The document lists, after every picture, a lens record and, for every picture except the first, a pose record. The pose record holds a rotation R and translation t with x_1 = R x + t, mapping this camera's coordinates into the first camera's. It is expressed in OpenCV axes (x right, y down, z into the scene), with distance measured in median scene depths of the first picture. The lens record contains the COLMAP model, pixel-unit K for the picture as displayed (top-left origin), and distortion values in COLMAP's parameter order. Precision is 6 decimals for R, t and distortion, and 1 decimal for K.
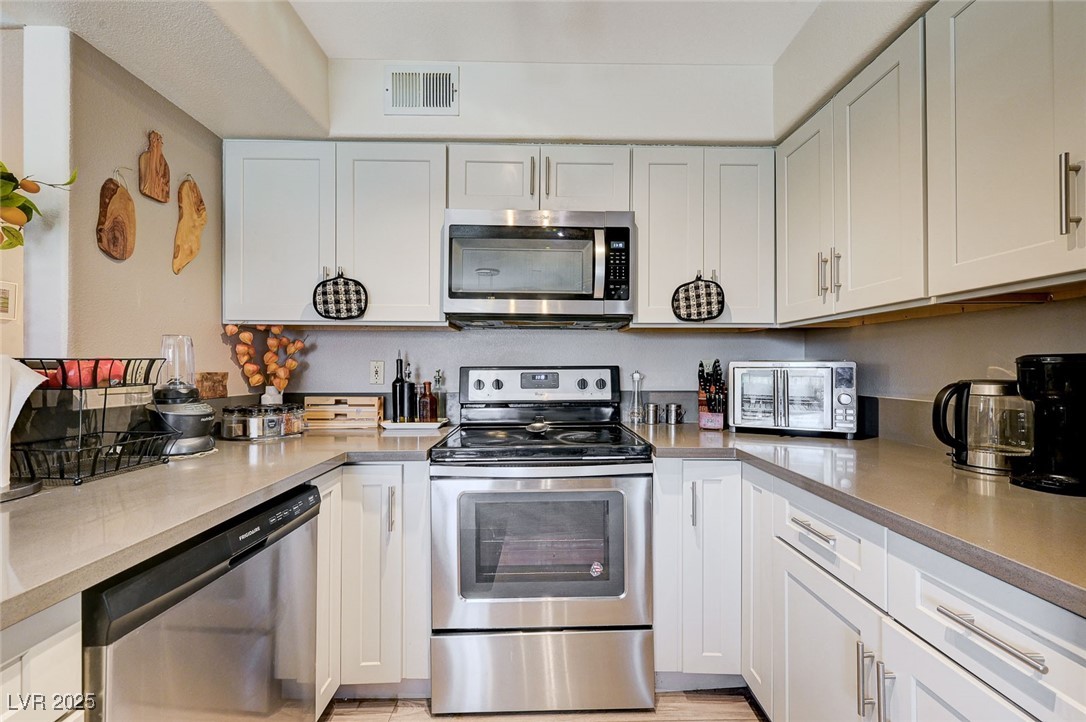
lens RADIAL K [[425.4, 0, 542.8], [0, 425.4, 368.0], [0, 0, 1]] dist [-0.000727, -0.000017]
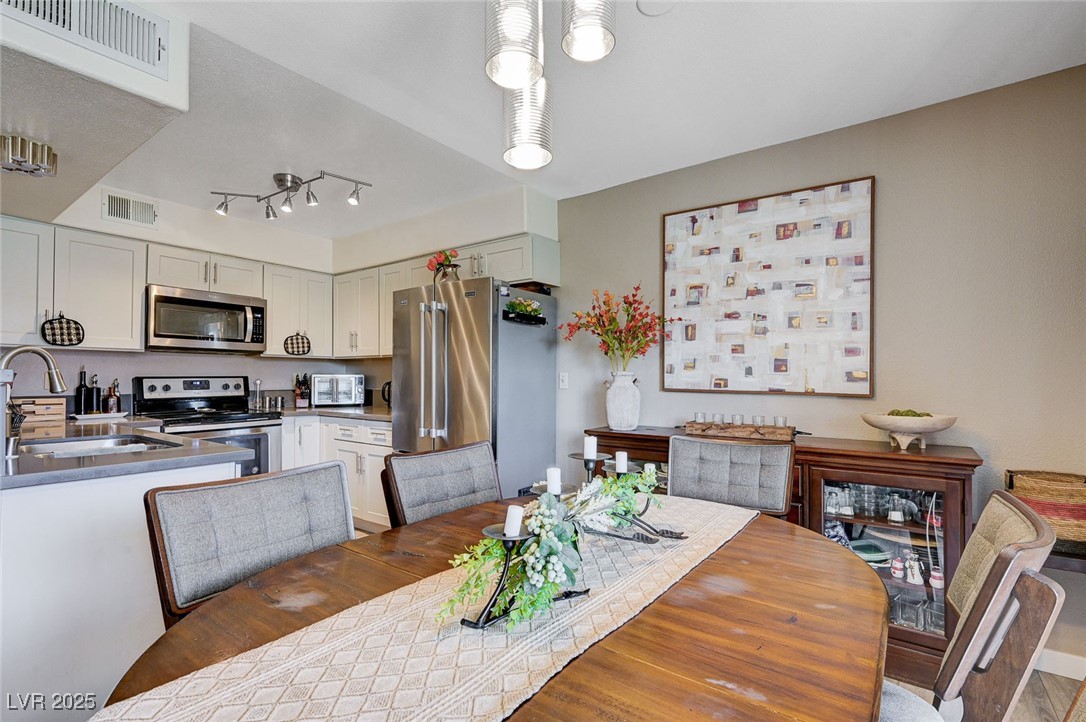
lens RADIAL K [[493.6, 0, 556.2], [0, 493.6, 367.7], [0, 0, 1]] dist [-0.002923, 0.001247]
pose [[0.584816, 0.015762, 0.811013, -0.866997], [0.002319, 0.999775, -0.021103, 0.006144], [-0.811163, 0.014222, 0.584647, -1.463354]]
